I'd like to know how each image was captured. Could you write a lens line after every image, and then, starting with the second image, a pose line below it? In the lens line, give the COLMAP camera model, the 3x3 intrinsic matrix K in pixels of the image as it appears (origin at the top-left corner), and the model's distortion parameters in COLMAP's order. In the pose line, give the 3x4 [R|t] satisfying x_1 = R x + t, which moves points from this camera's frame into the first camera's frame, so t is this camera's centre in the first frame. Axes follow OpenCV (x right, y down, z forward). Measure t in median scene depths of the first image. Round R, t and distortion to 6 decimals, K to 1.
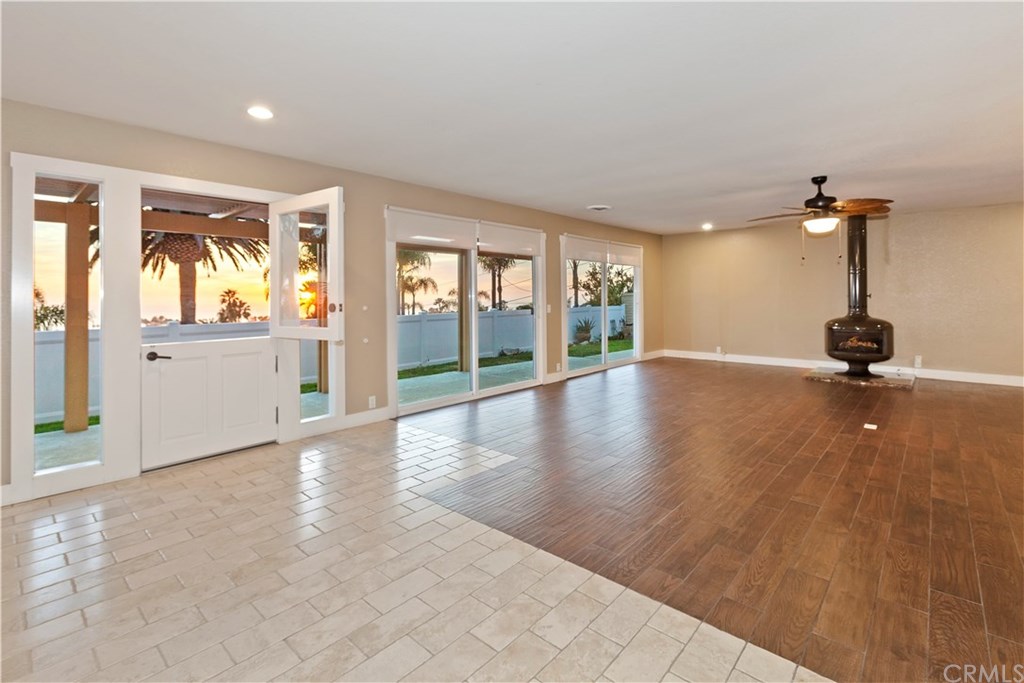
lens RADIAL K [[475.6, 0, 511.9], [0, 475.6, 298.1], [0, 0, 1]] dist [-0.020132, 0.015363]
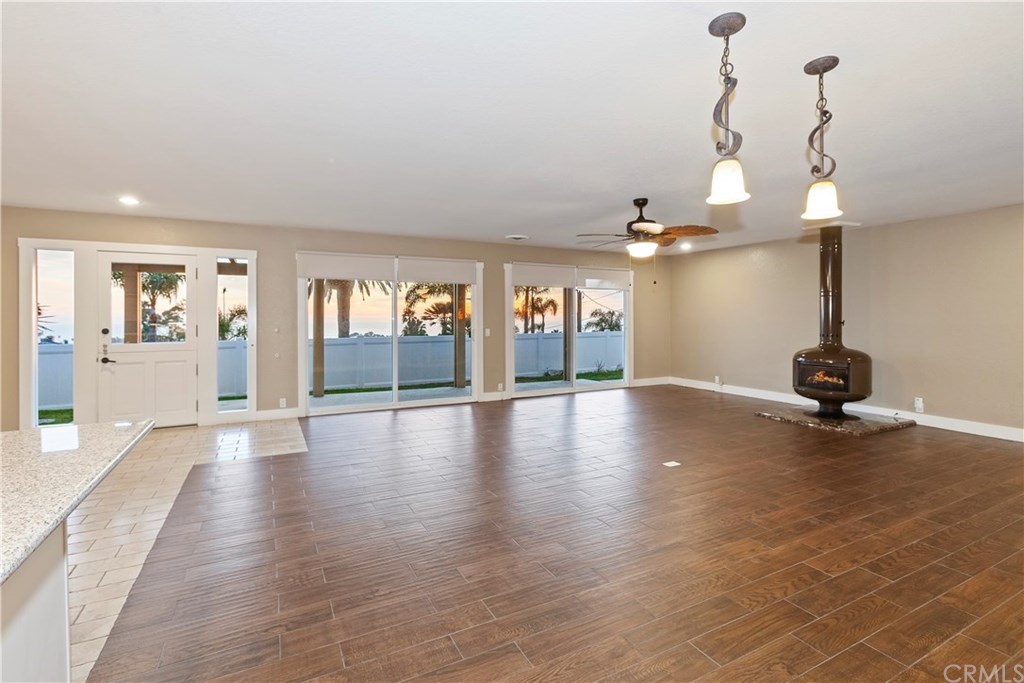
lens RADIAL K [[474.4, 0, 510.9], [0, 474.4, 322.1], [0, 0, 1]] dist [-0.023813, 0.015343]
pose [[0.936919, 0.007339, -0.349470, 0.491194], [-0.004364, 0.999947, 0.009300, -0.010824], [0.349520, -0.007188, 0.936901, 0.009179]]
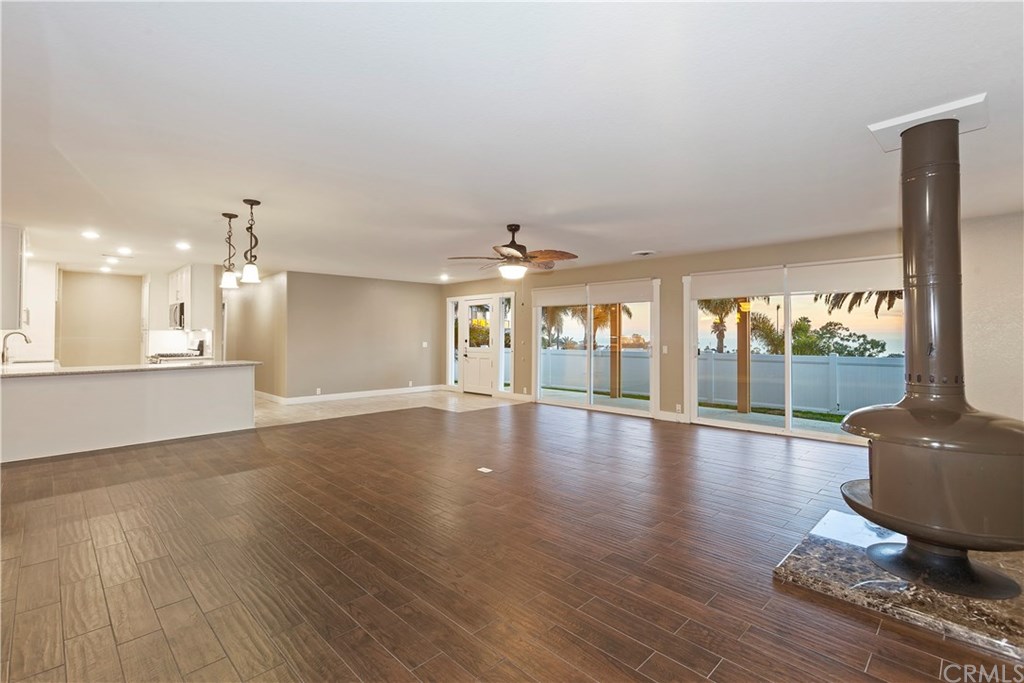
lens RADIAL K [[474.4, 0, 510.9], [0, 474.4, 322.1], [0, 0, 1]] dist [-0.023813, 0.015343]
pose [[-0.051126, -0.020092, -0.998490, 1.115478], [-0.000735, 0.999798, -0.020081, -0.016393], [0.998692, -0.000293, -0.051131, 0.695225]]
